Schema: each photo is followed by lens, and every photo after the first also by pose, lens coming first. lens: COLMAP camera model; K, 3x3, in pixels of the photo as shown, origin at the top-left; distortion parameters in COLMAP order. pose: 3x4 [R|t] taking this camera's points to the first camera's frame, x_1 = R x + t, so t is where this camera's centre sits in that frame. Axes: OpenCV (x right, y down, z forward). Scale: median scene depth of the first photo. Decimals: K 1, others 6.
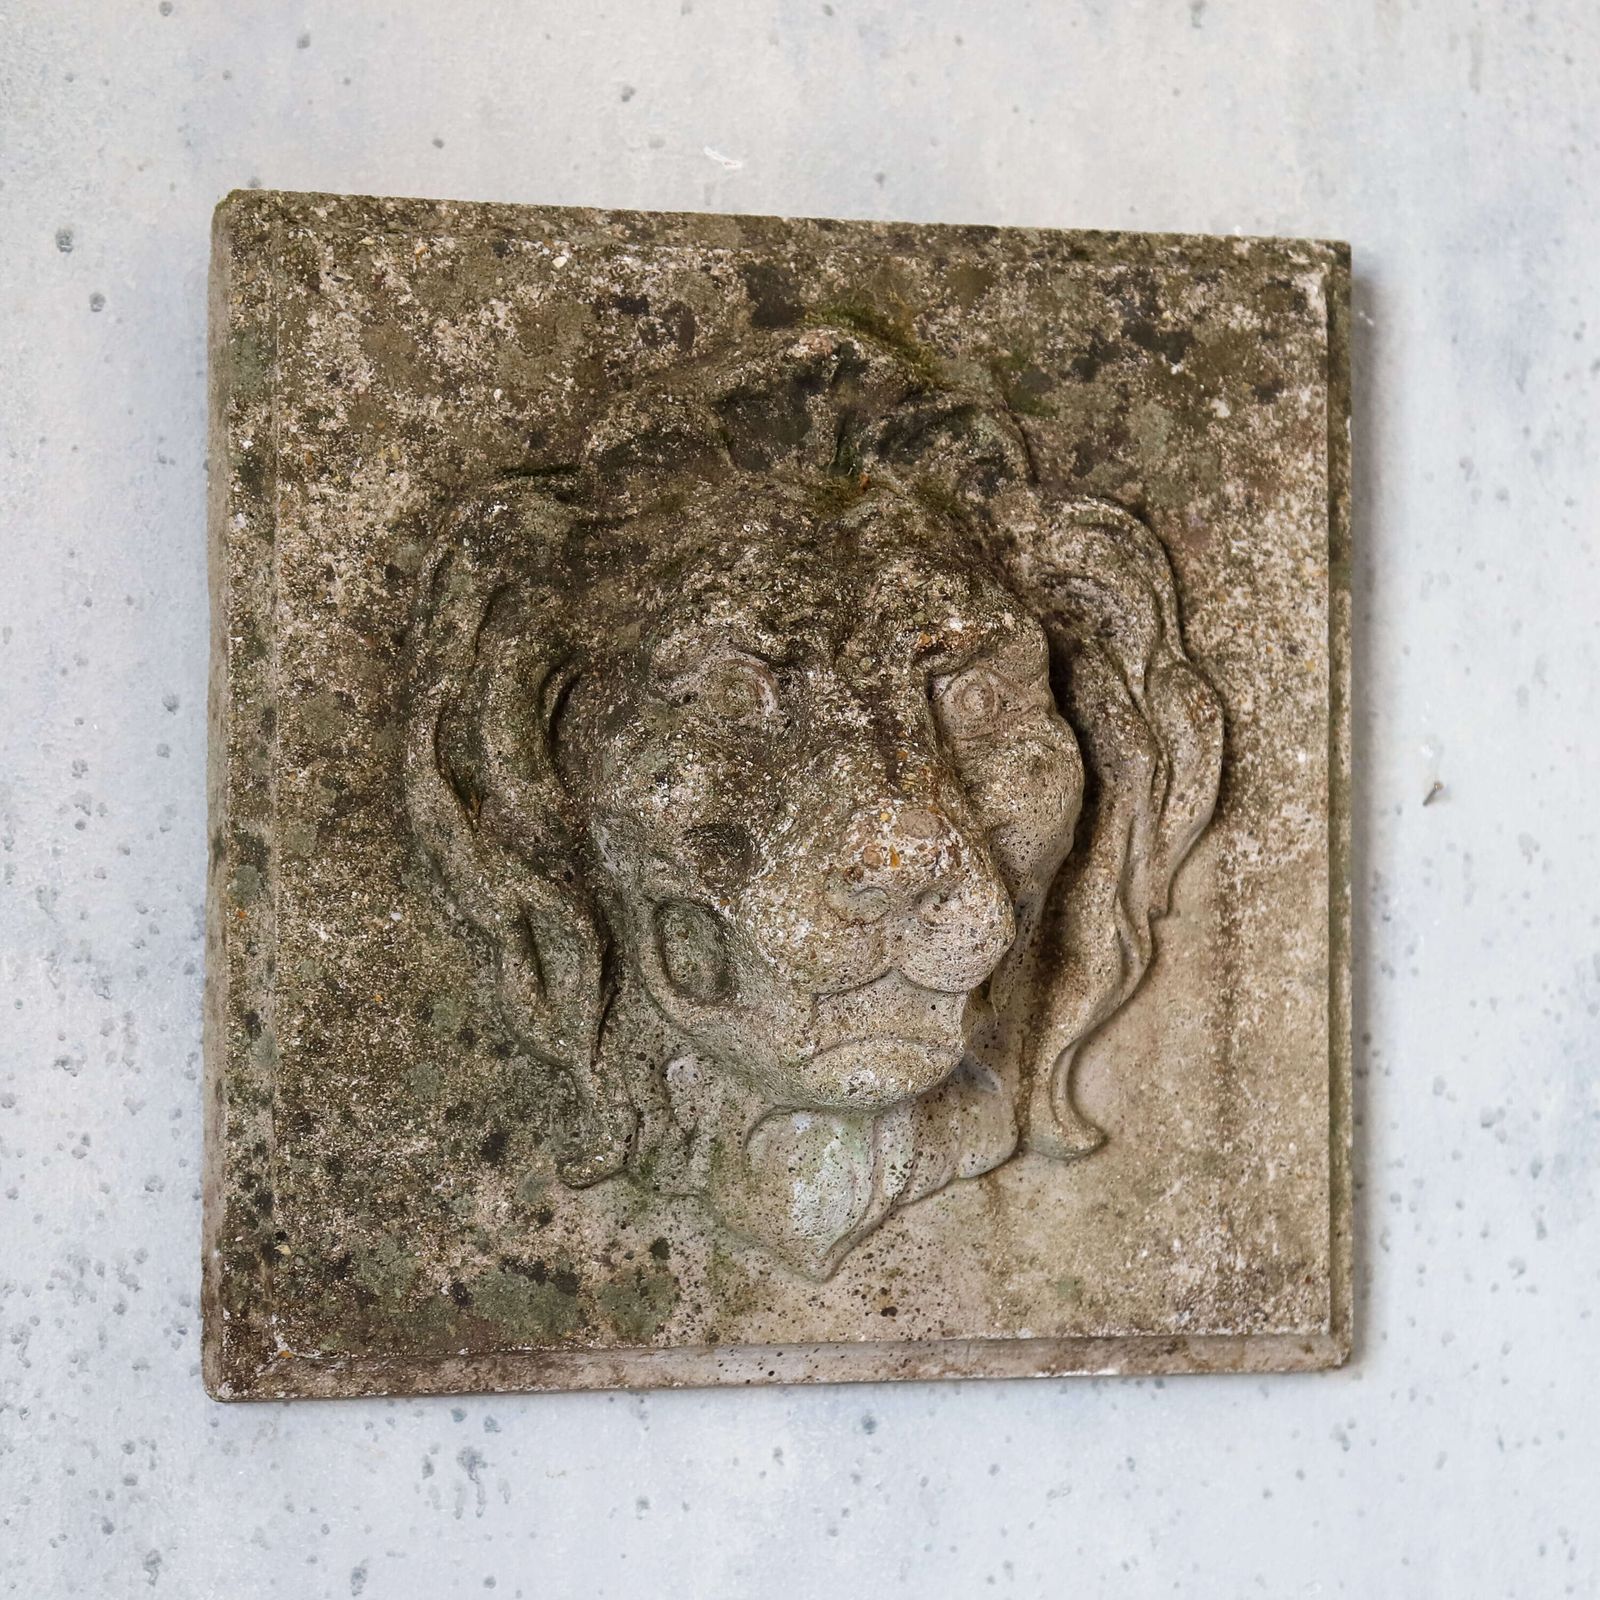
lens RADIAL K [[4642.0, 0, 838.0], [0, 4642.0, 803.8], [0, 0, 1]] dist [0.159620, 0.234752]
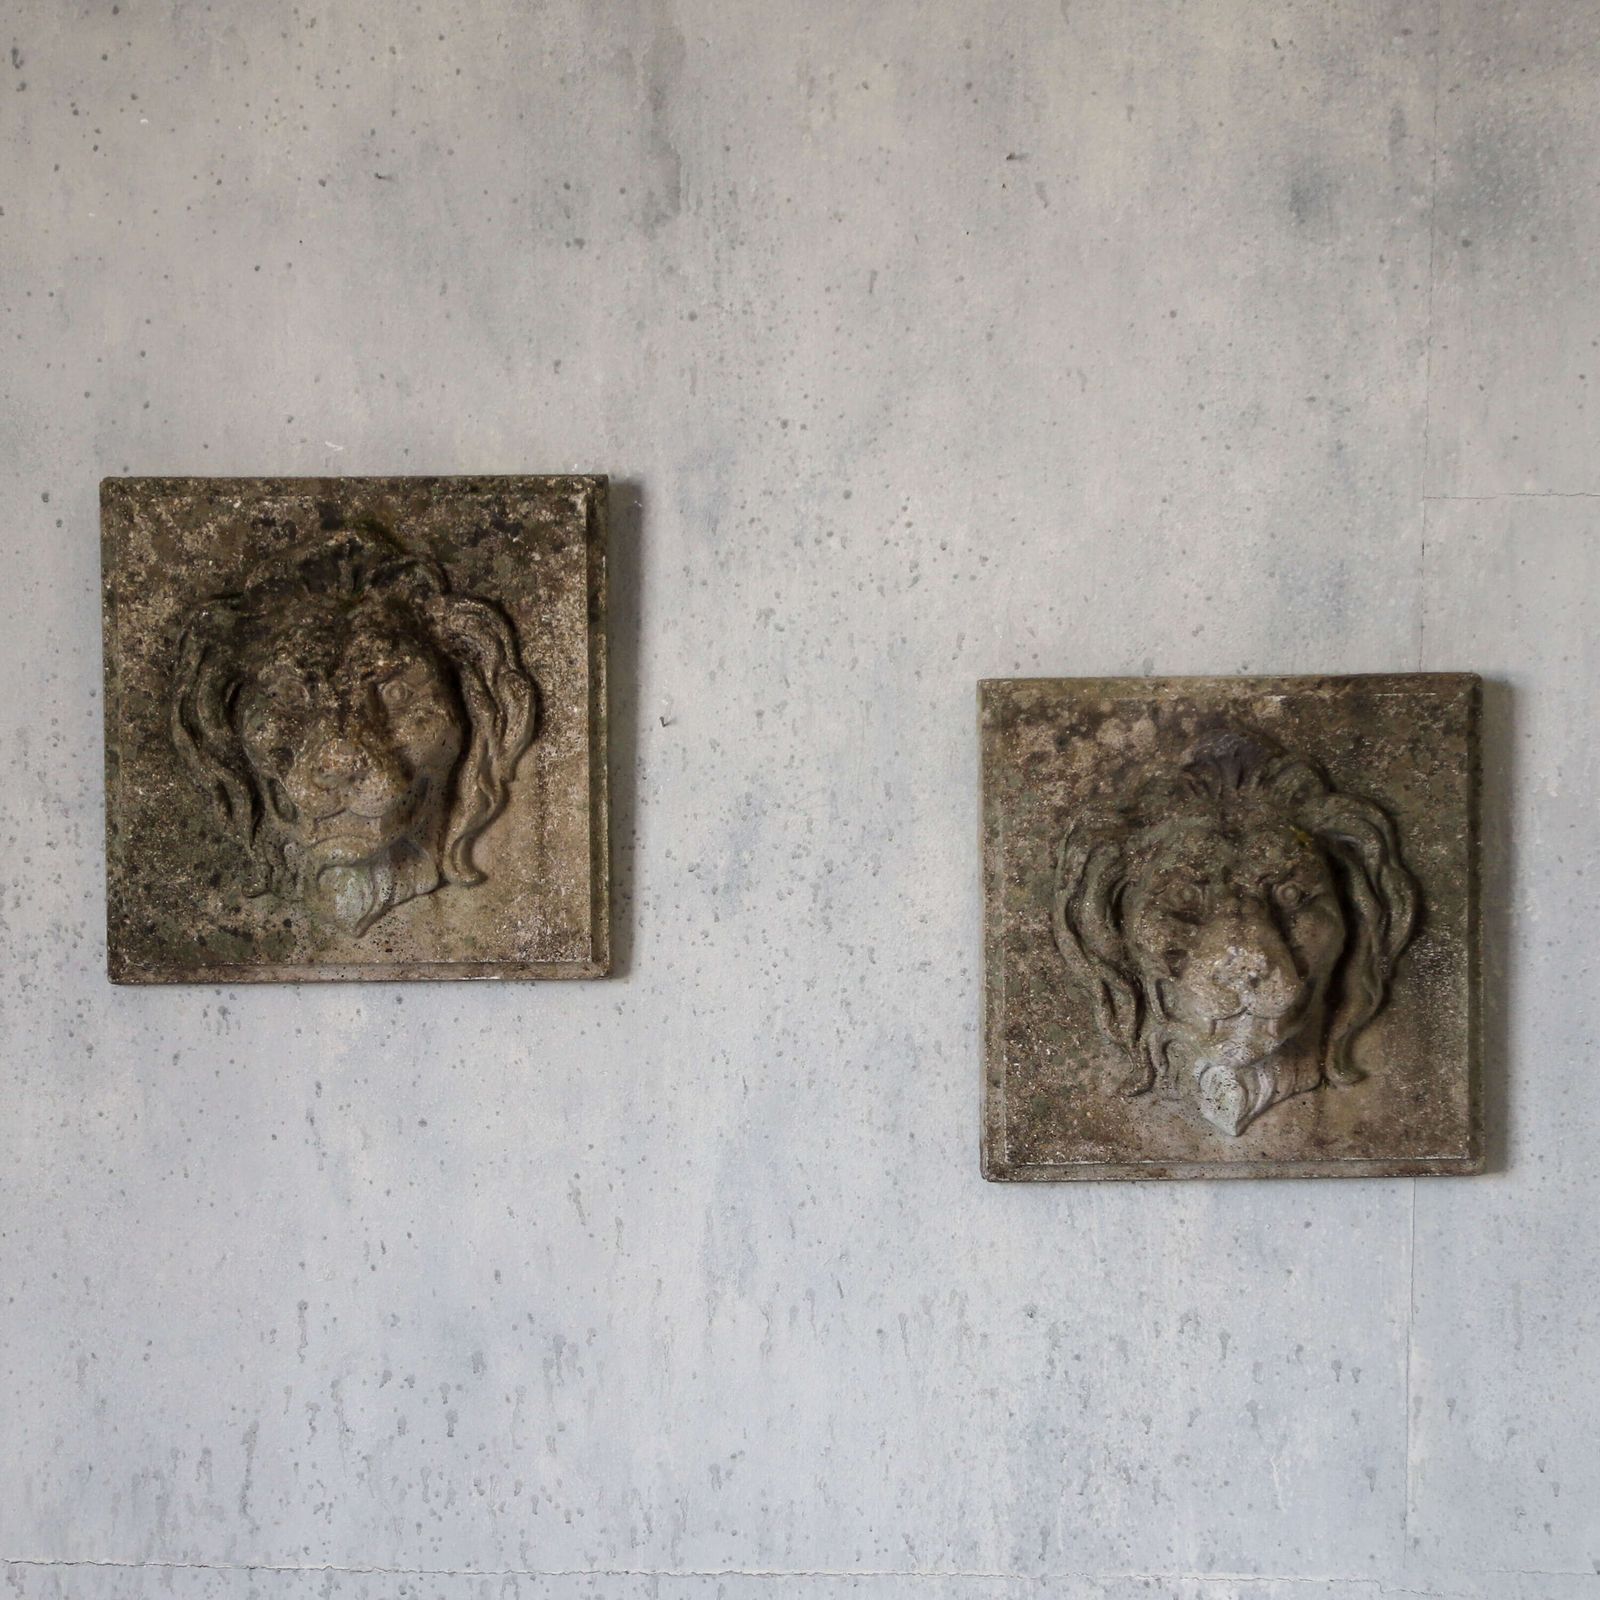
lens RADIAL K [[5316.7, 0, 763.7], [0, 5316.7, 1030.3], [0, 0, 1]] dist [0.222355, 0.702805]
pose [[0.963346, 0.009758, -0.268084, 0.918577], [0.018420, 0.994574, 0.102391, -0.123118], [0.267628, -0.103576, 0.957939, -1.536060]]
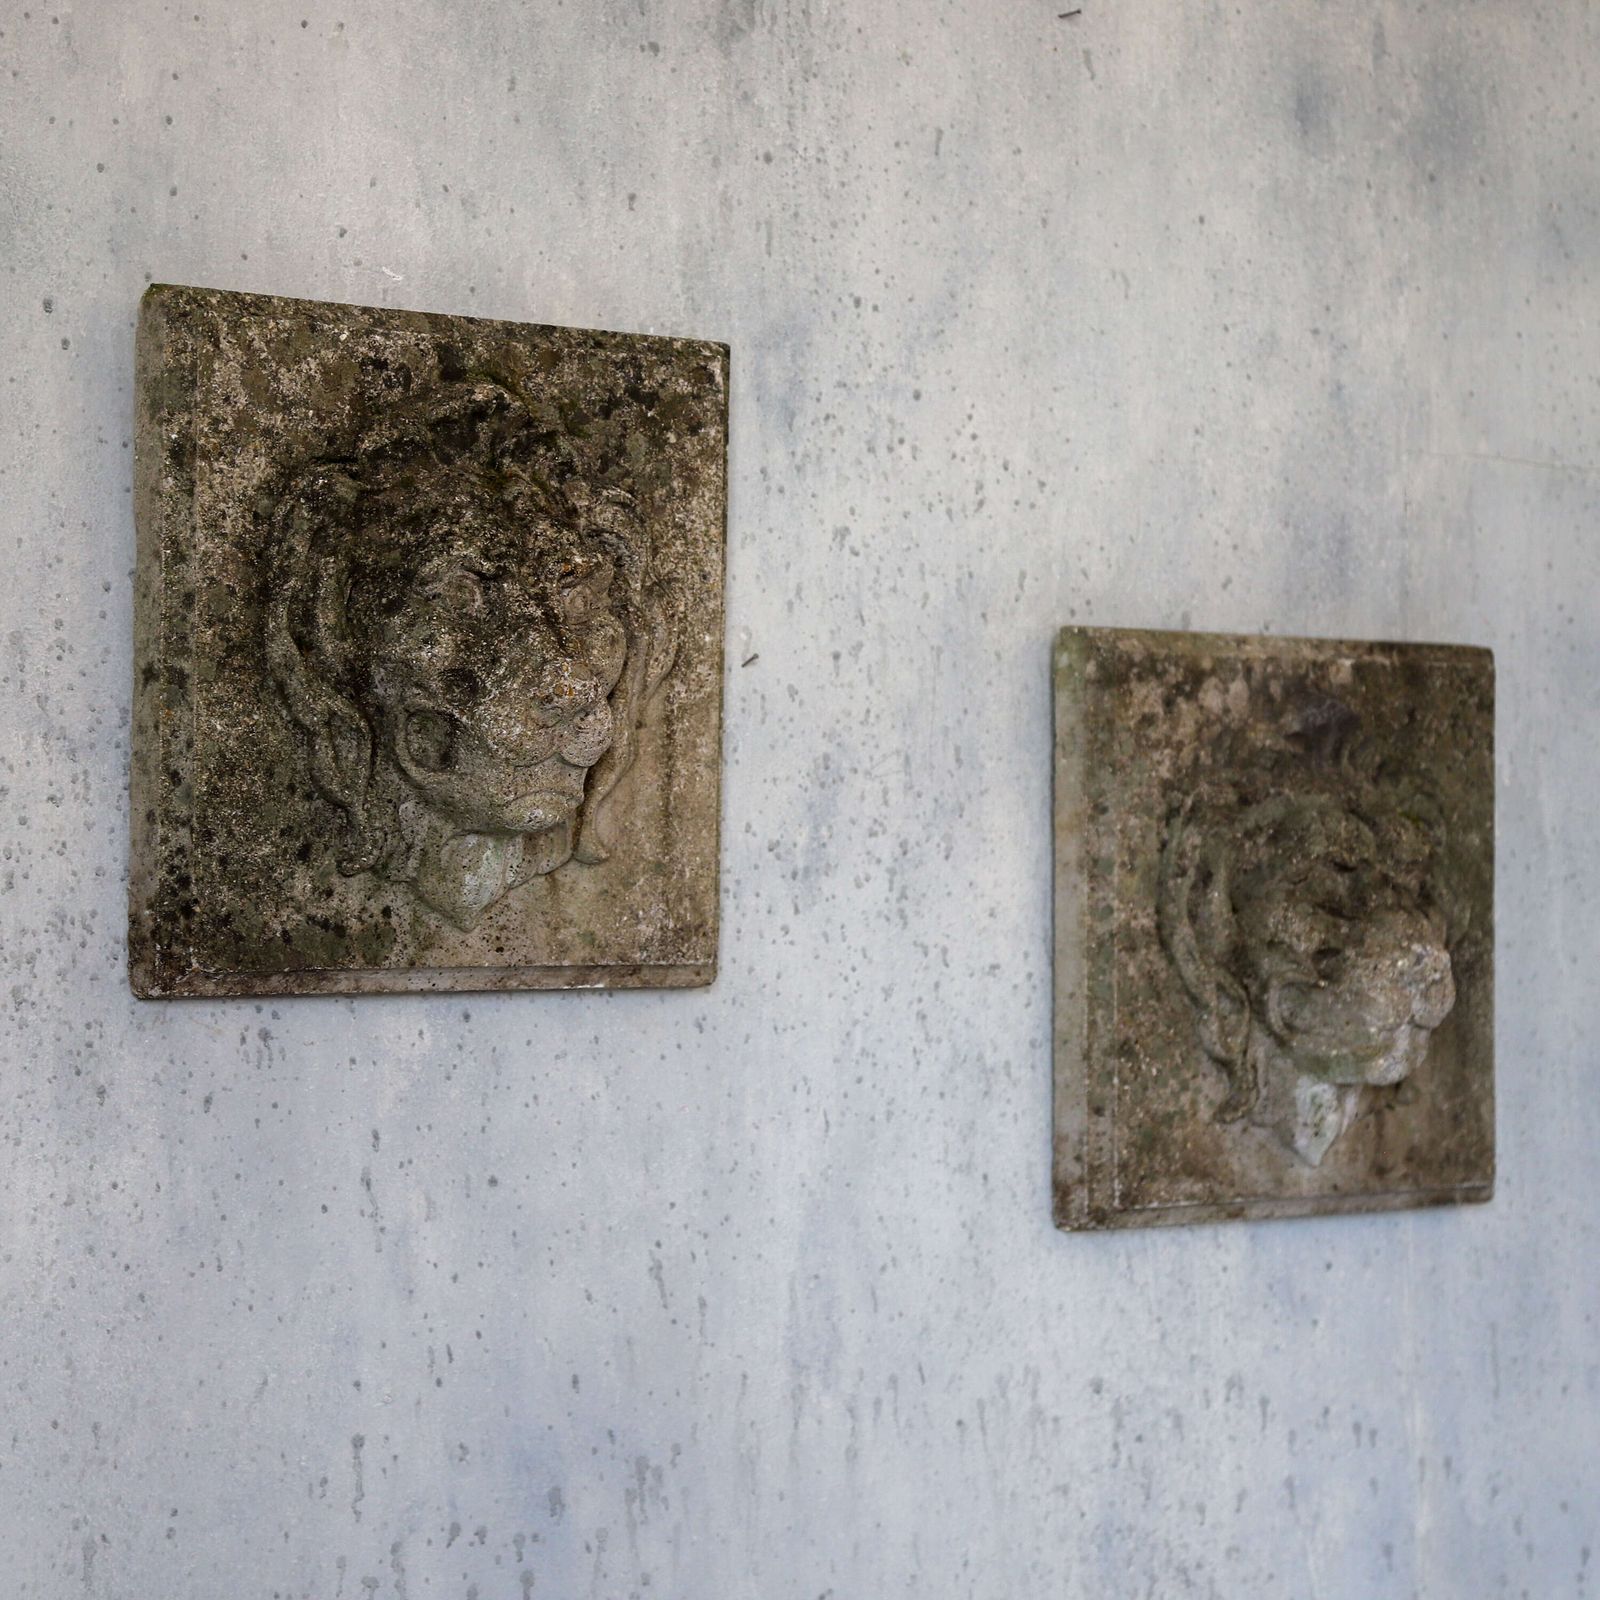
lens RADIAL K [[4023.4, 0, 680.0], [0, 4023.4, 792.7], [0, 0, 1]] dist [0.192610, 0.264053]
pose [[0.934687, 0.016252, 0.355100, -0.465797], [-0.029332, 0.999074, 0.031481, 0.000695], [-0.354260, -0.039841, 0.934298, -0.436538]]
